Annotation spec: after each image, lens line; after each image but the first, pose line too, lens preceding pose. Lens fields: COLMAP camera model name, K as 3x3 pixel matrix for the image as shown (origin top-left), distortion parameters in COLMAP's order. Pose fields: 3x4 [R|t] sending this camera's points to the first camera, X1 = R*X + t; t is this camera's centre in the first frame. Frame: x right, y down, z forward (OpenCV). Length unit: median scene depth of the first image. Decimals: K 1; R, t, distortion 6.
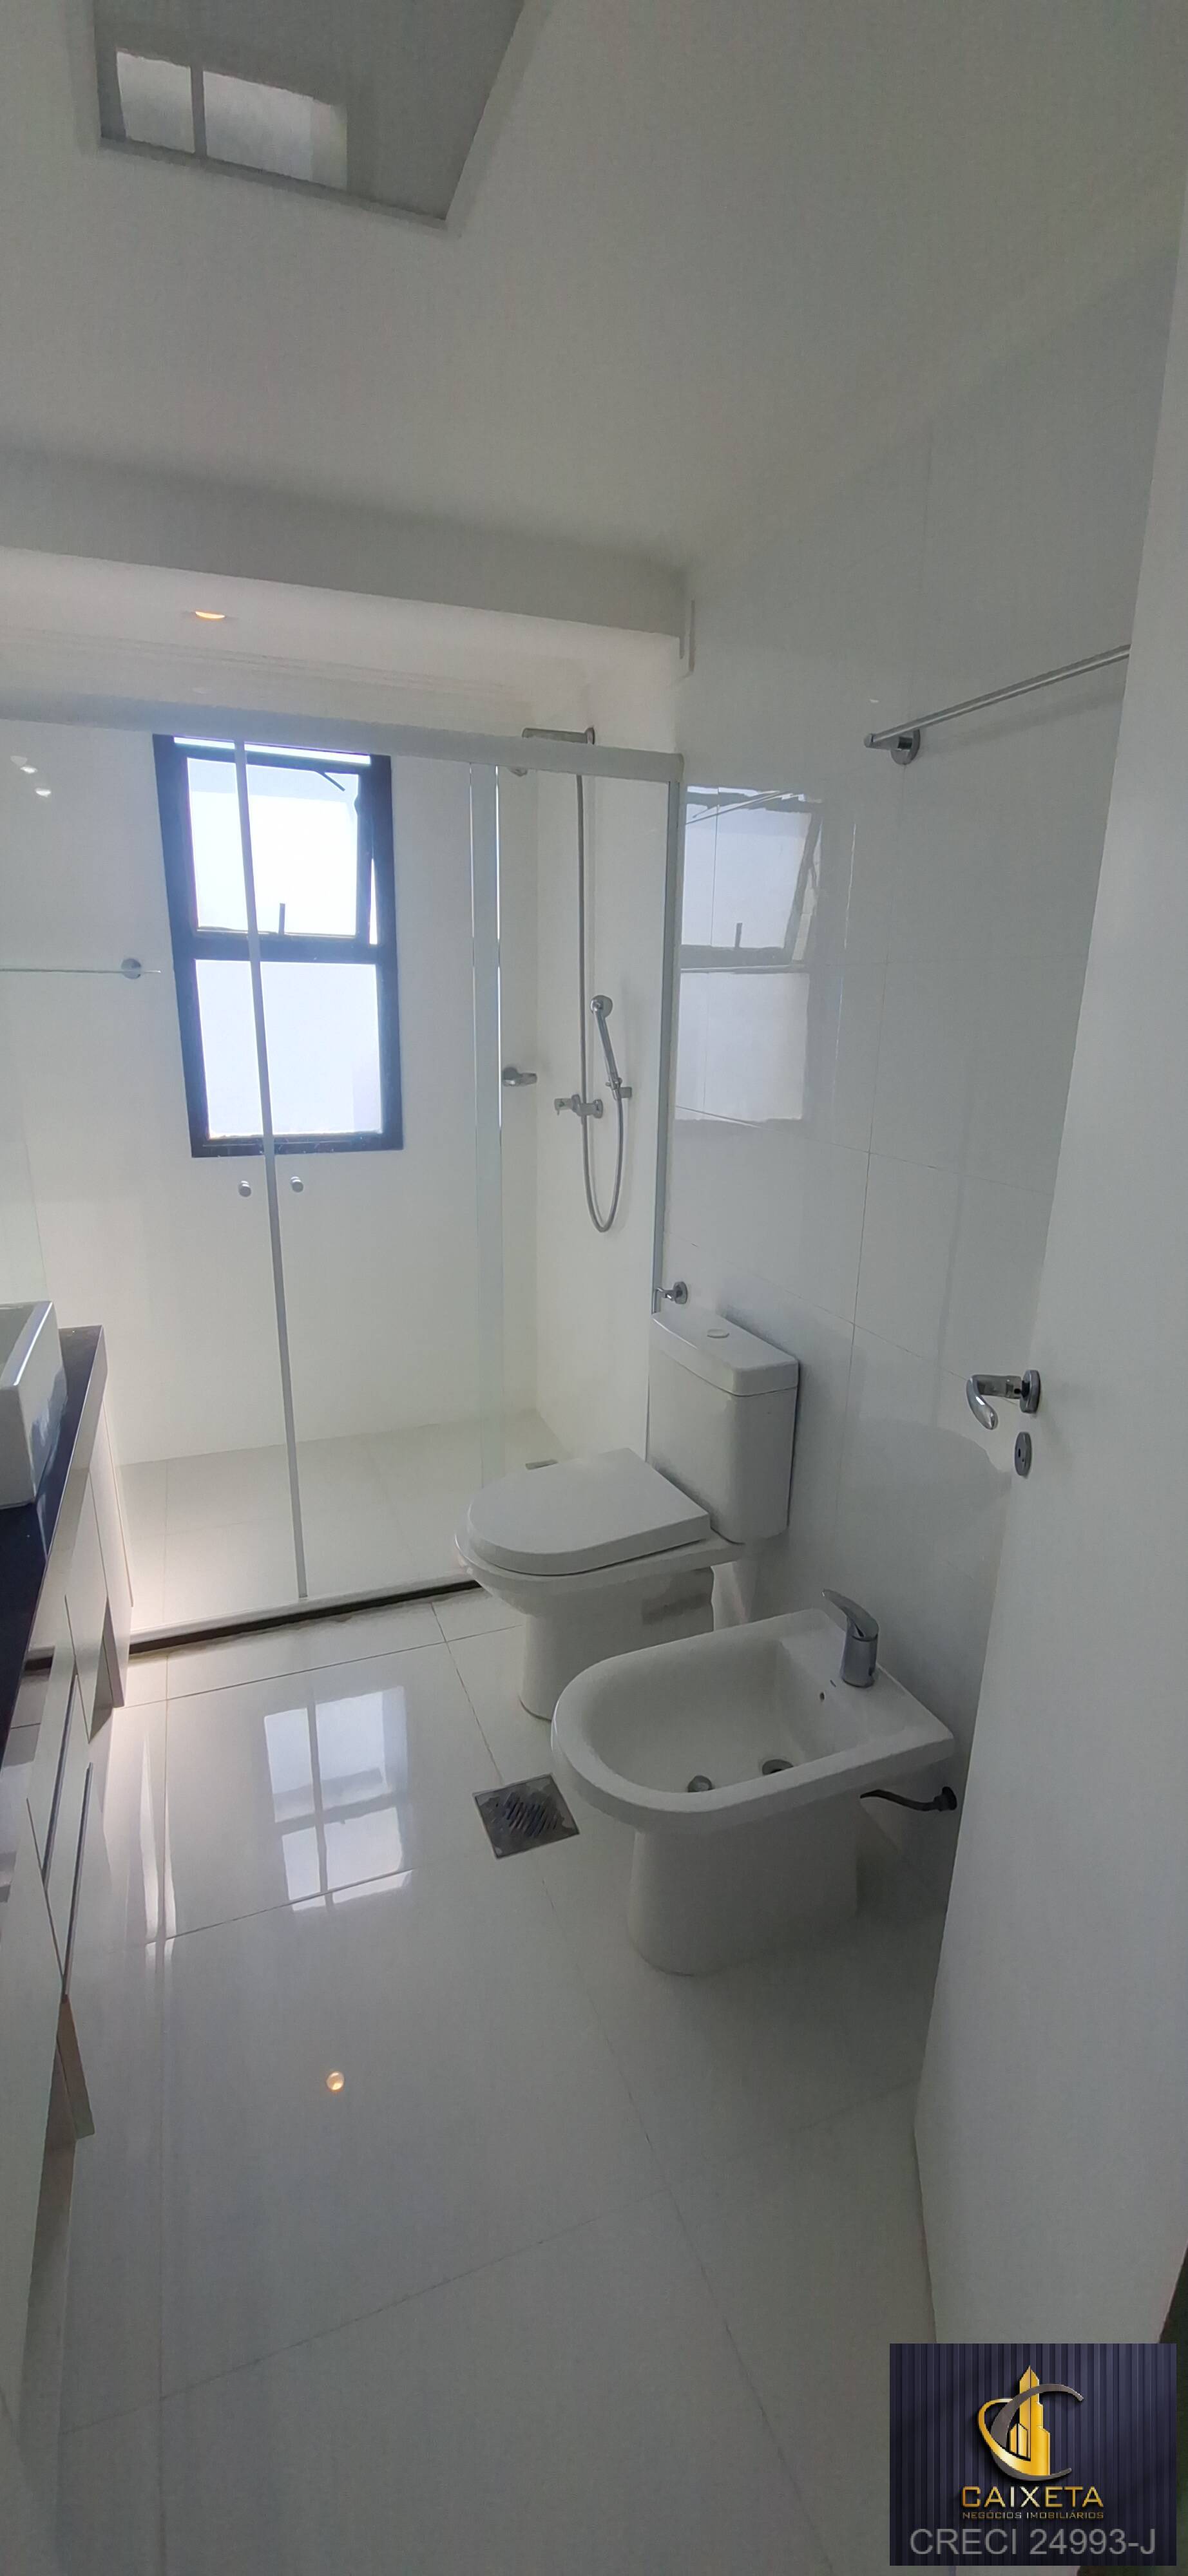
lens RADIAL K [[1020.3, 0, 557.9], [0, 1020.3, 1300.6], [0, 0, 1]] dist [-0.000859, -0.000256]
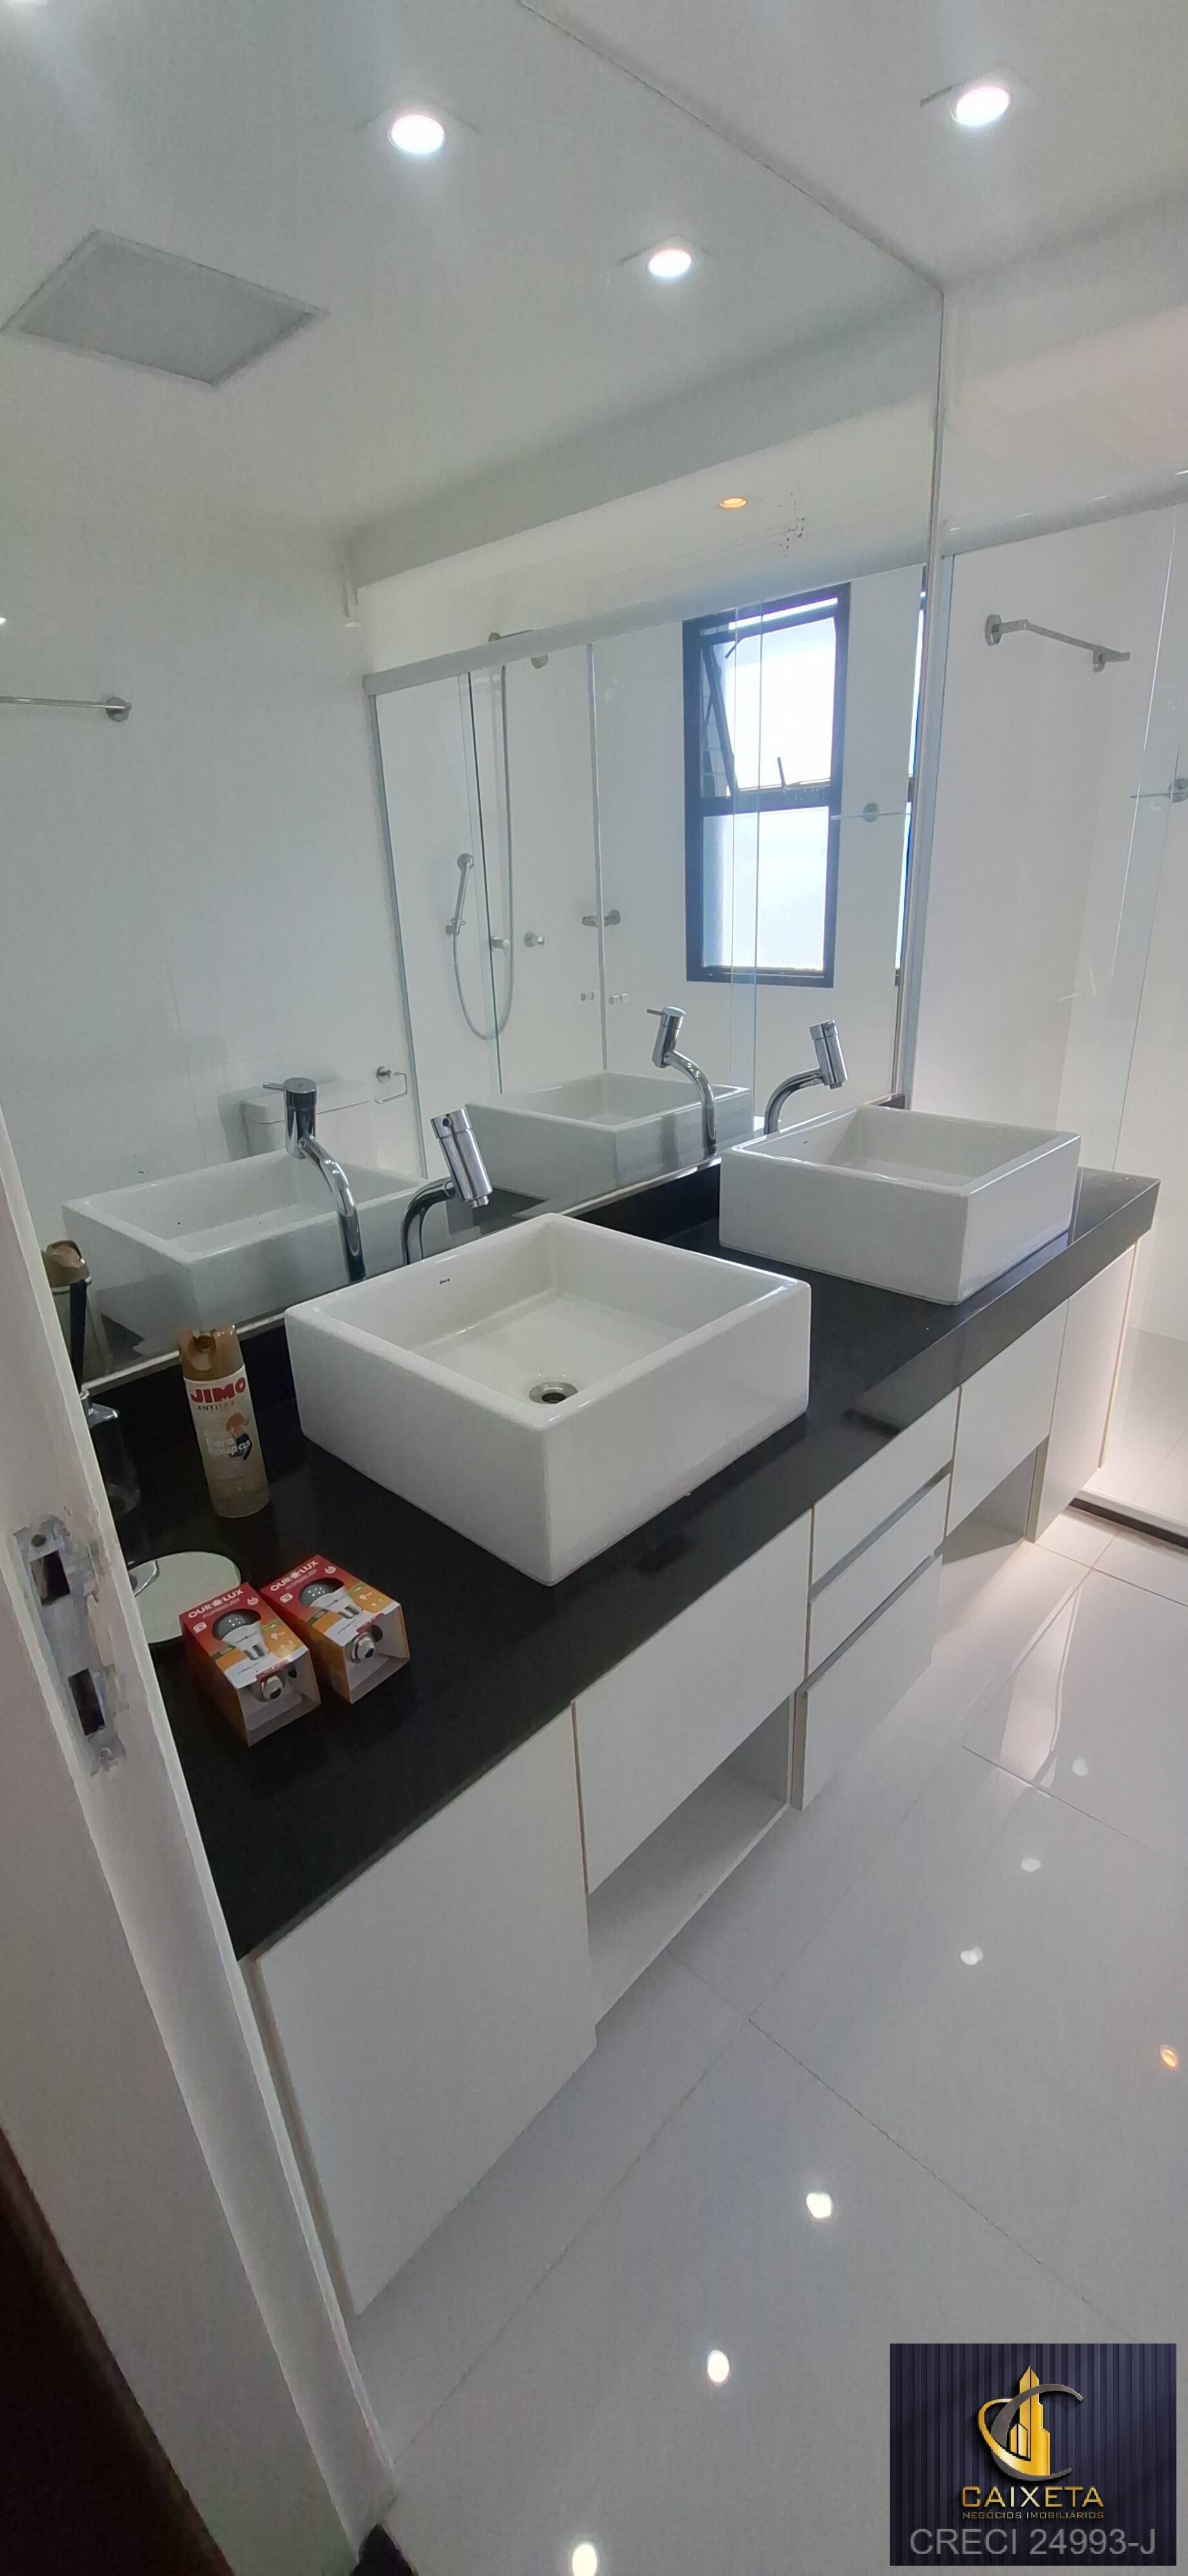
lens RADIAL K [[1020.3, 0, 557.9], [0, 1020.3, 1300.6], [0, 0, 1]] dist [-0.000859, -0.000256]
pose [[0.431250, 0.346342, -0.833109, 0.800205], [-0.220474, 0.935846, 0.274926, -0.083324], [0.874880, 0.065117, 0.479942, 0.294416]]
